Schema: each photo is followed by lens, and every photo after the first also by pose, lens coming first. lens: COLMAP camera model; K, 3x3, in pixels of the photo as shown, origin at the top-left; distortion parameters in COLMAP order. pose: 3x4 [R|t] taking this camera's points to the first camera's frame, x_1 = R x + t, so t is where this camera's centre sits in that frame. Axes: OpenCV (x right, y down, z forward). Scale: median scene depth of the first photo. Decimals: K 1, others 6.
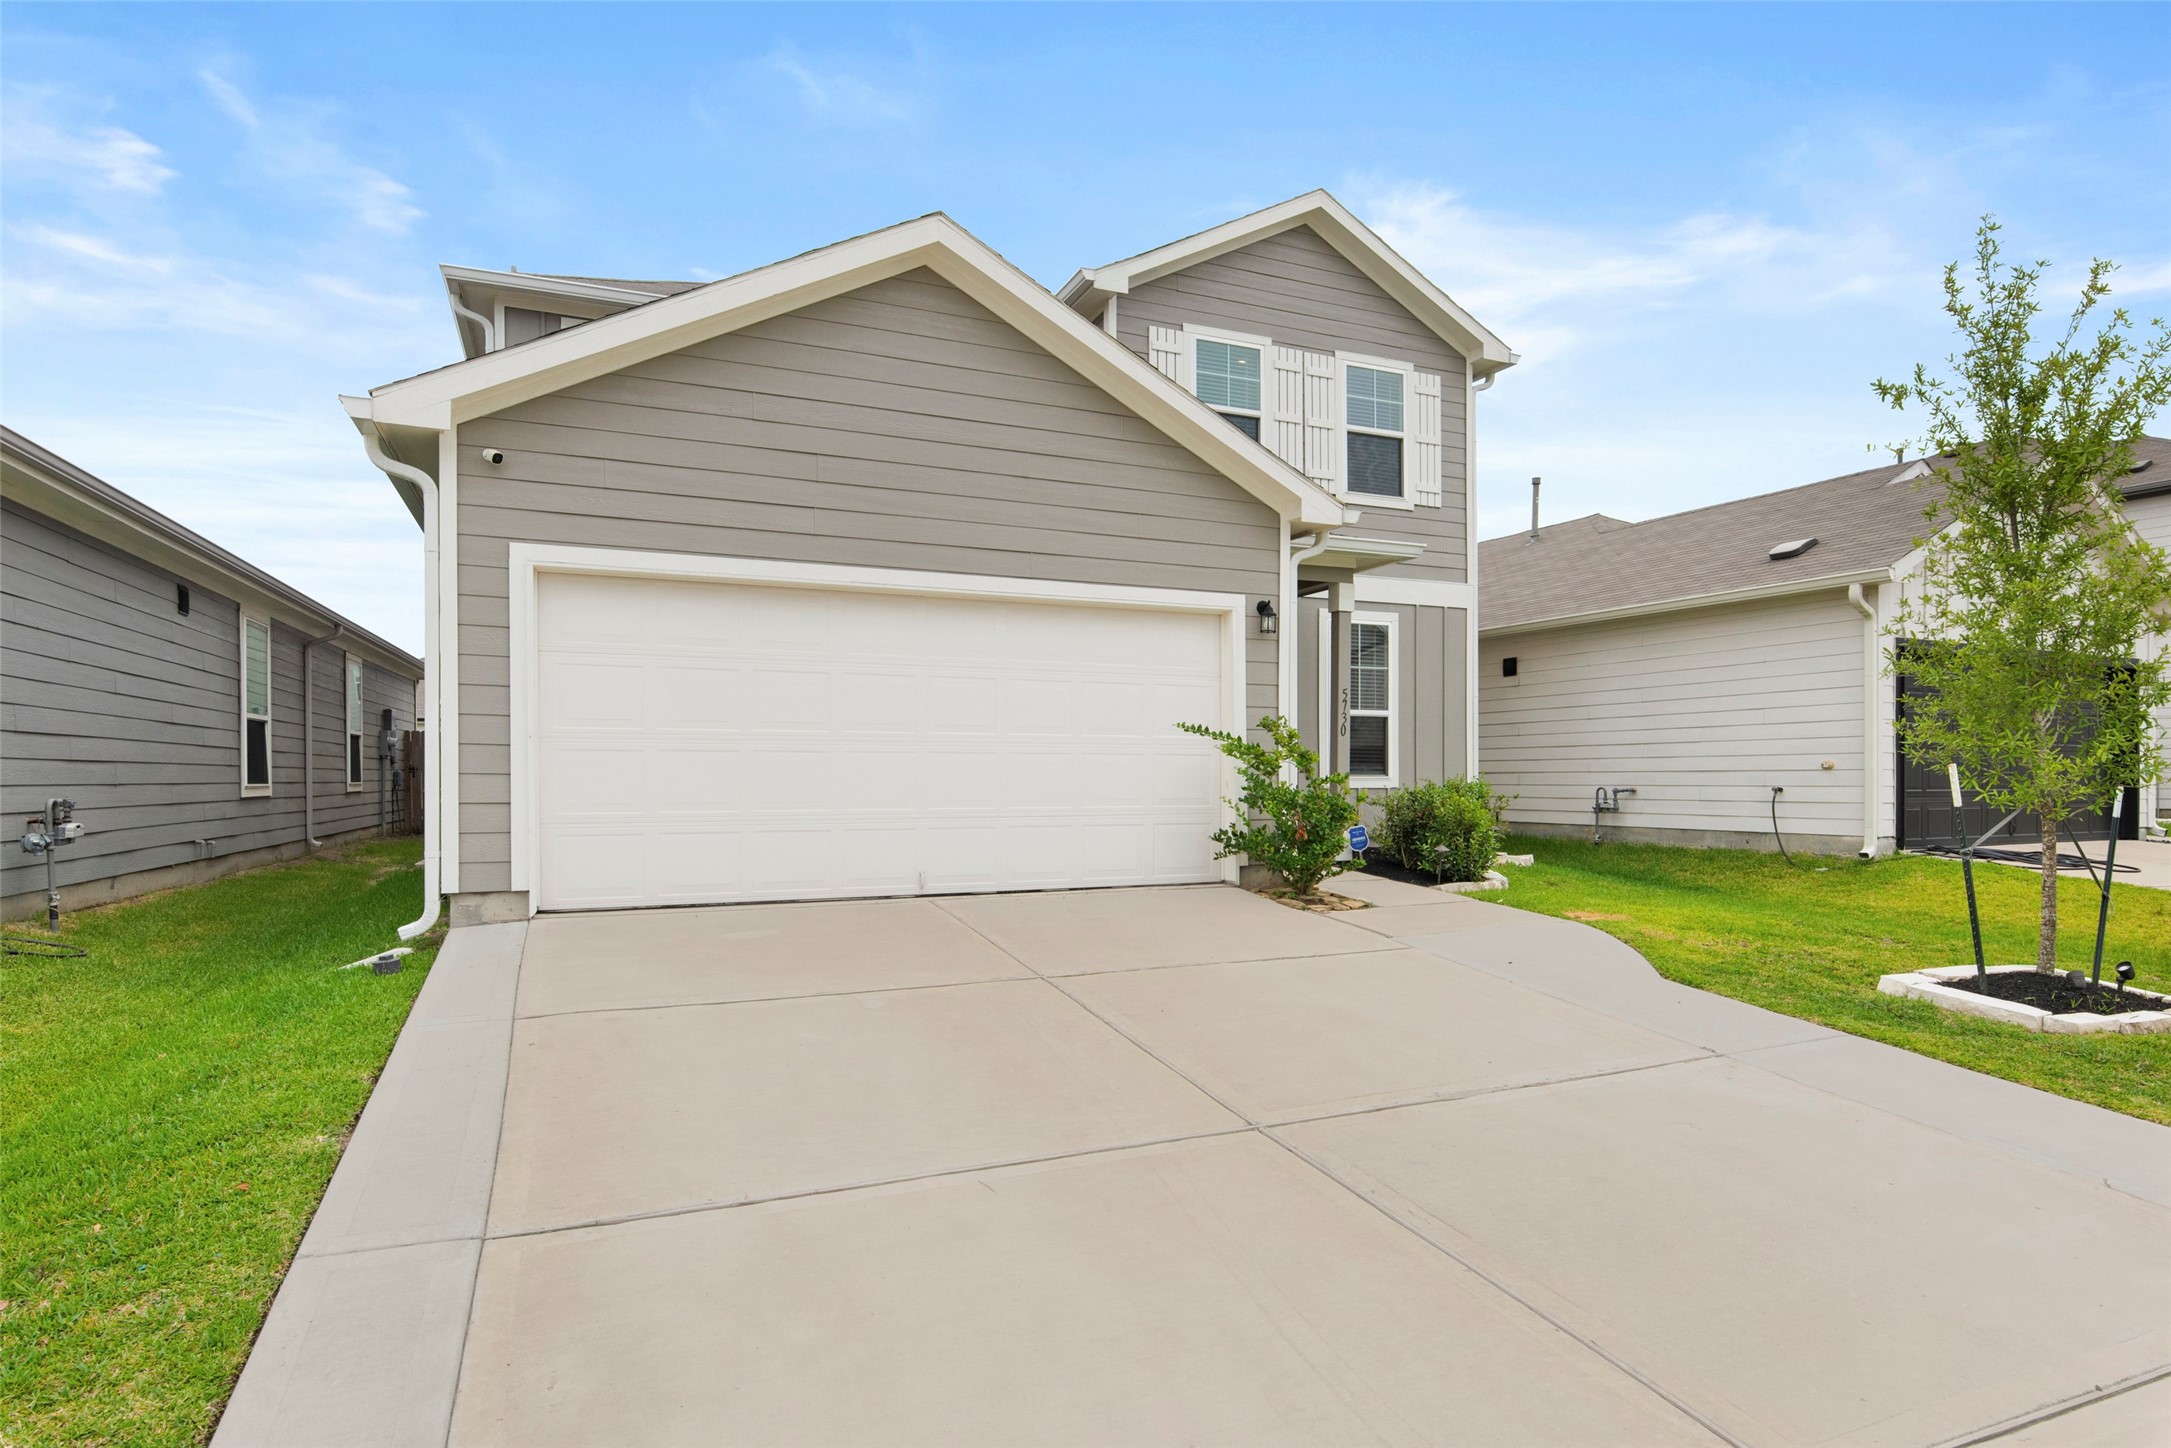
lens RADIAL K [[1102.5, 0, 1085.5], [0, 1102.5, 724.0], [0, 0, 1]] dist [0.001788, 0.000705]
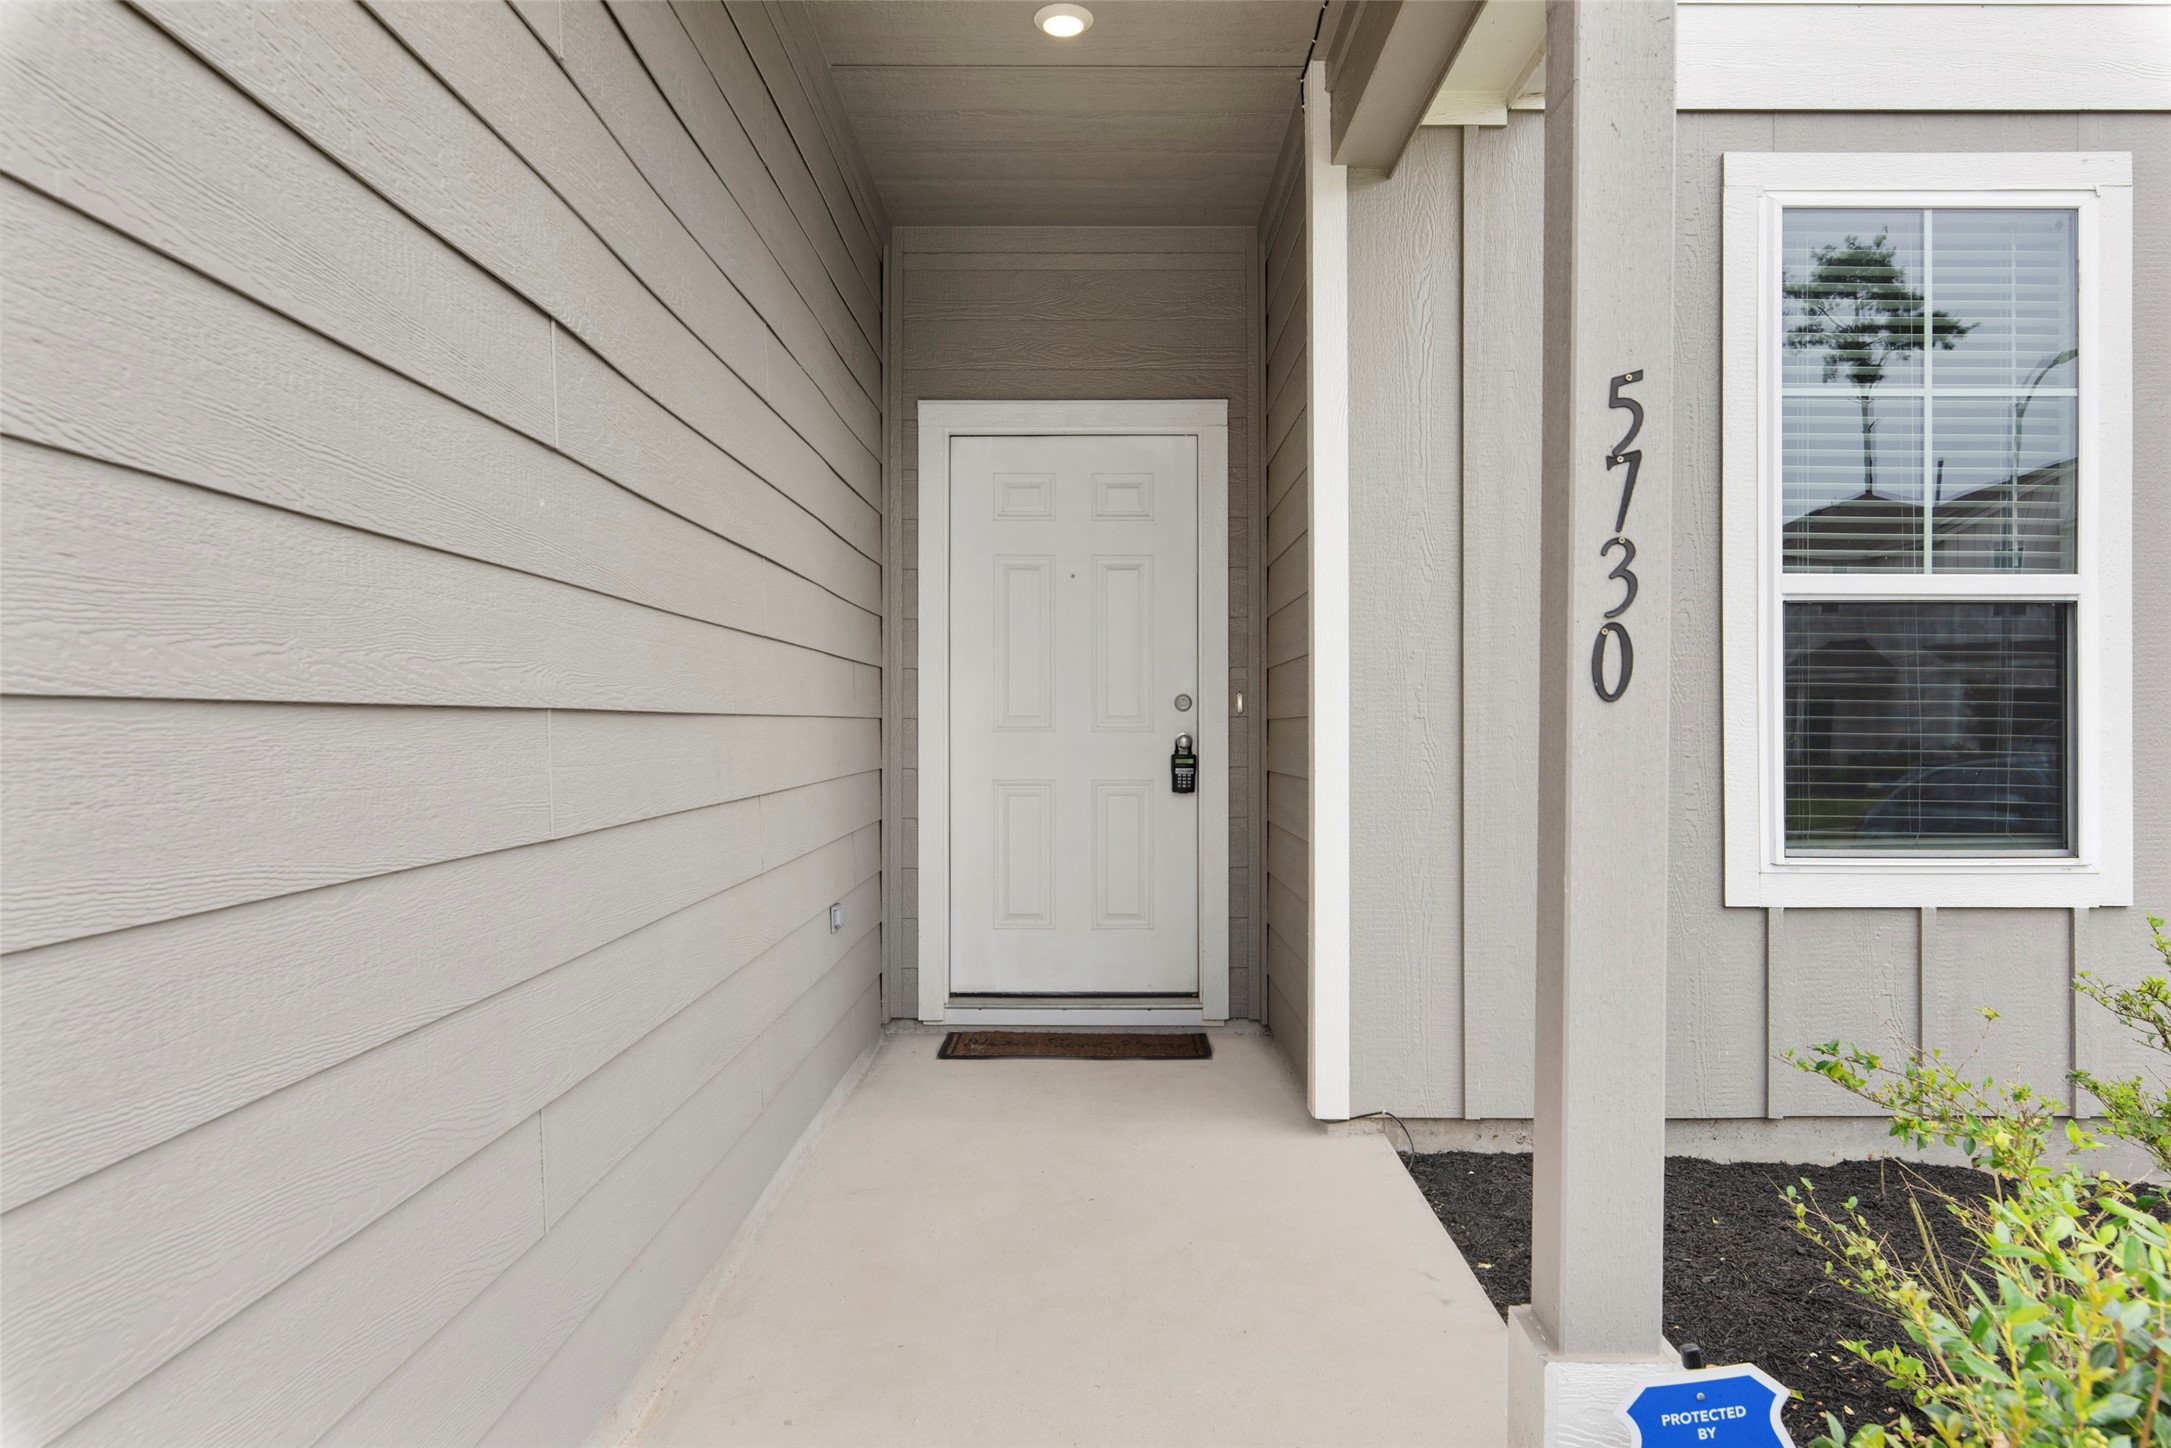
lens RADIAL K [[1356.9, 0, 1085.5], [0, 1356.9, 724.0], [0, 0, 1]] dist [-0.003402, -0.000742]
pose [[0.918853, 0.001583, -0.394597, 0.211217], [0.015118, 0.999117, 0.039212, 0.005261], [0.394310, -0.041995, 0.918017, 0.709406]]
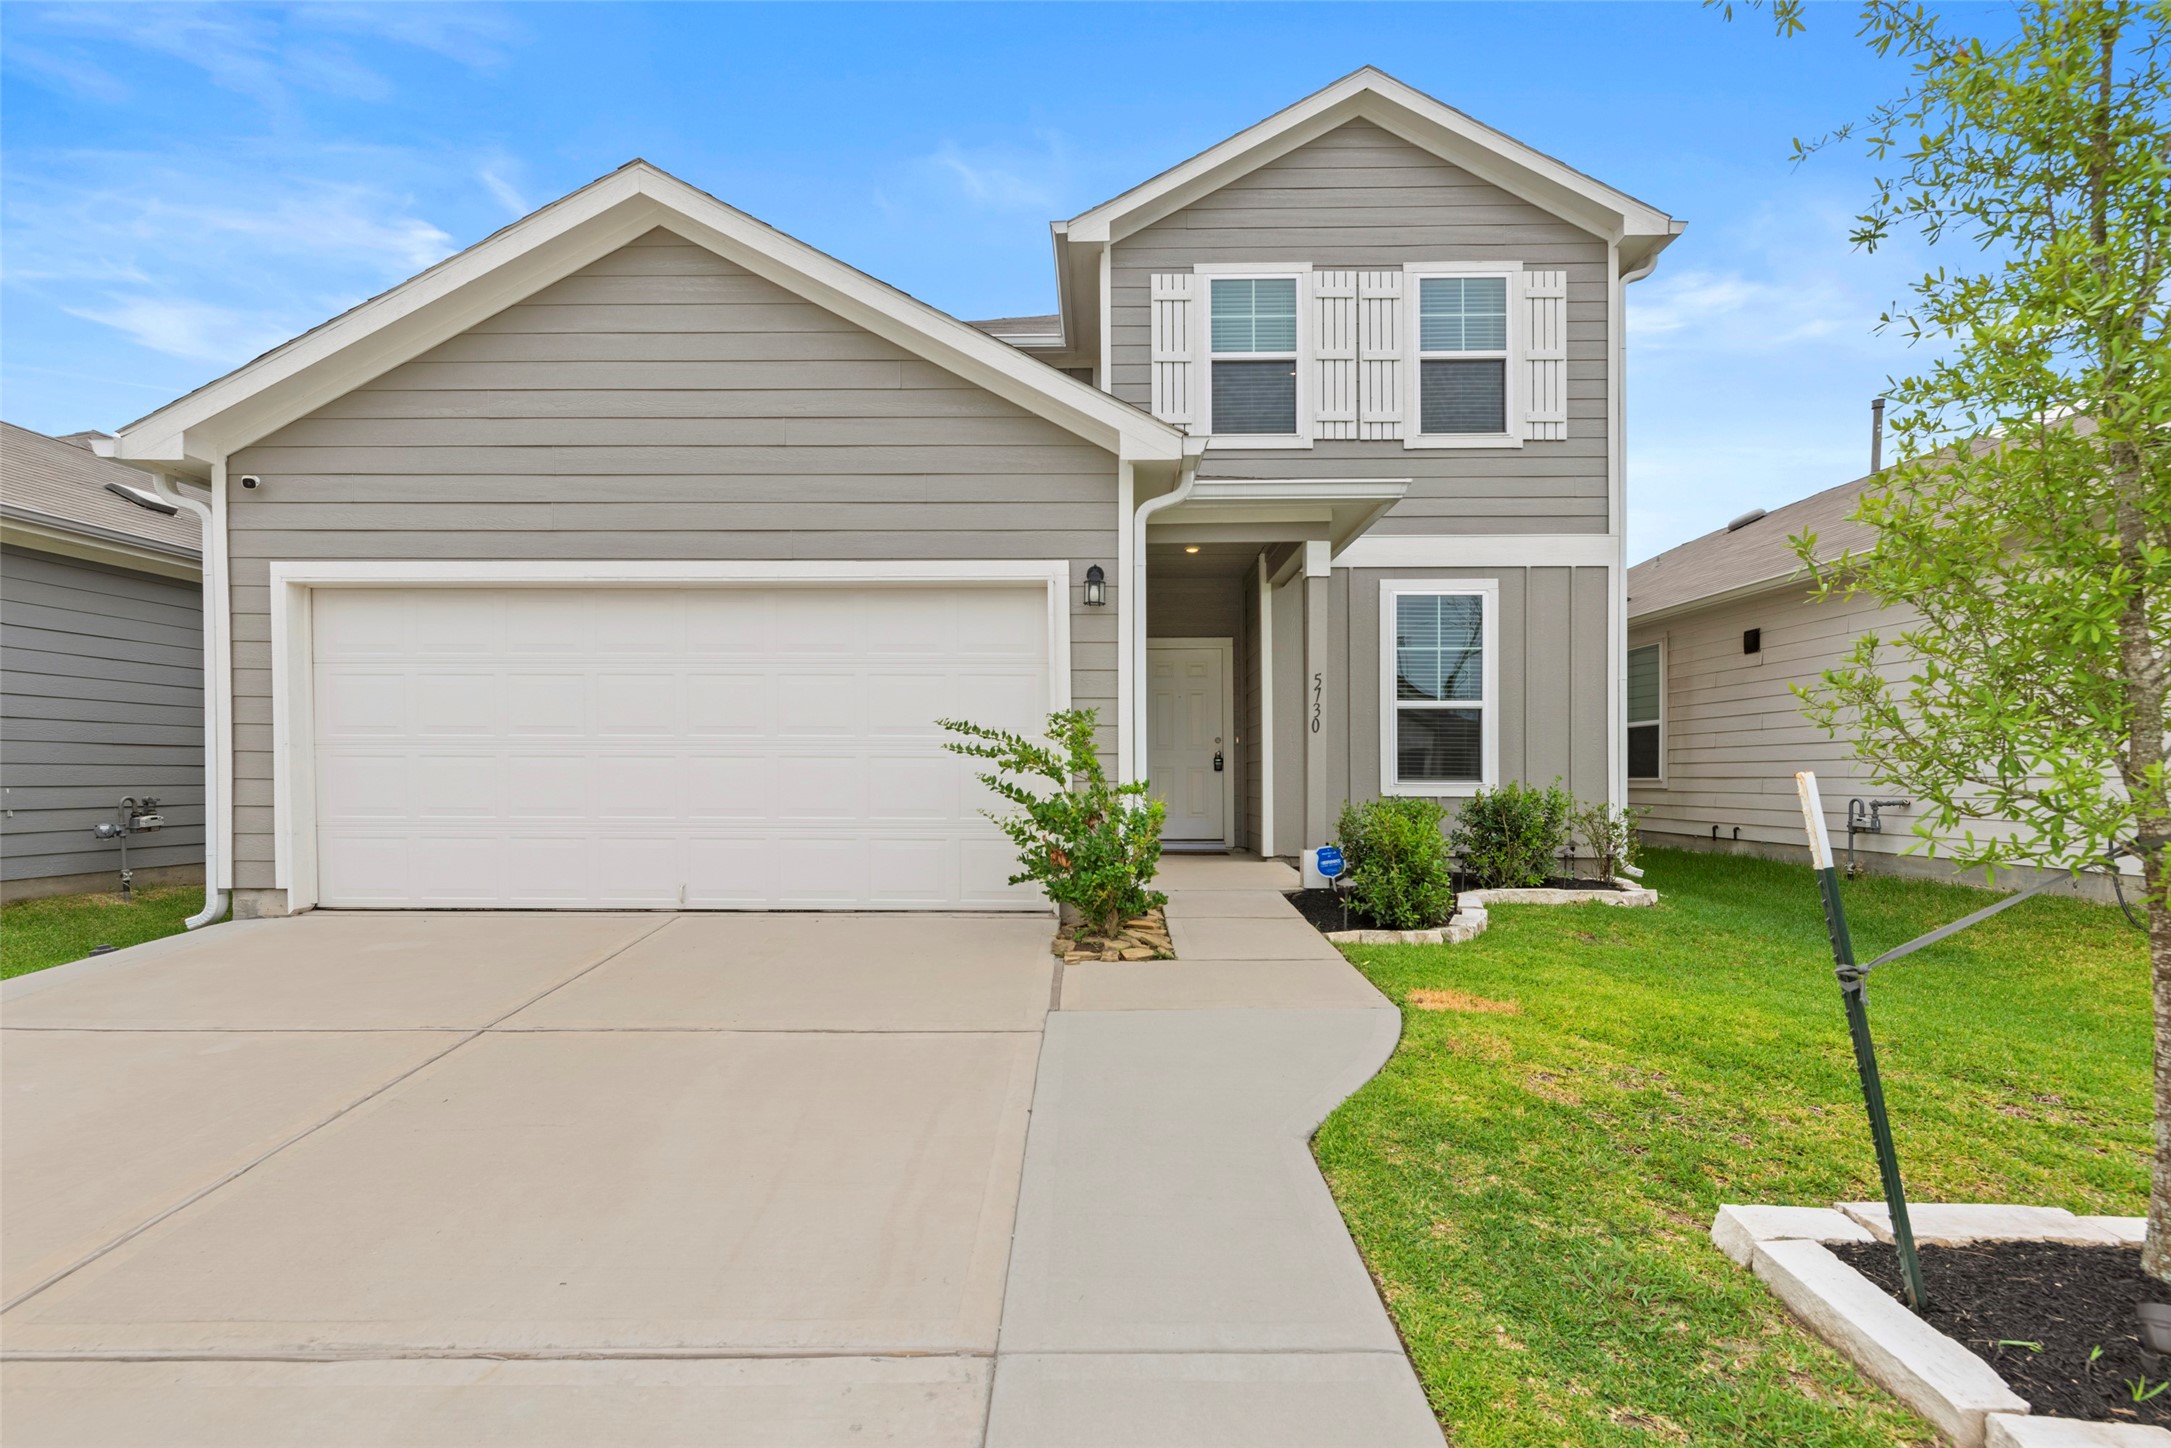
lens RADIAL K [[977.4, 0, 1093.0], [0, 977.4, 746.1], [0, 0, 1]] dist [0.005503, 0.000484]
pose [[0.915574, -0.009520, -0.402037, 0.325539], [0.015990, 0.999791, 0.012738, 0.007858], [0.401831, -0.018091, 0.915535, 0.250251]]
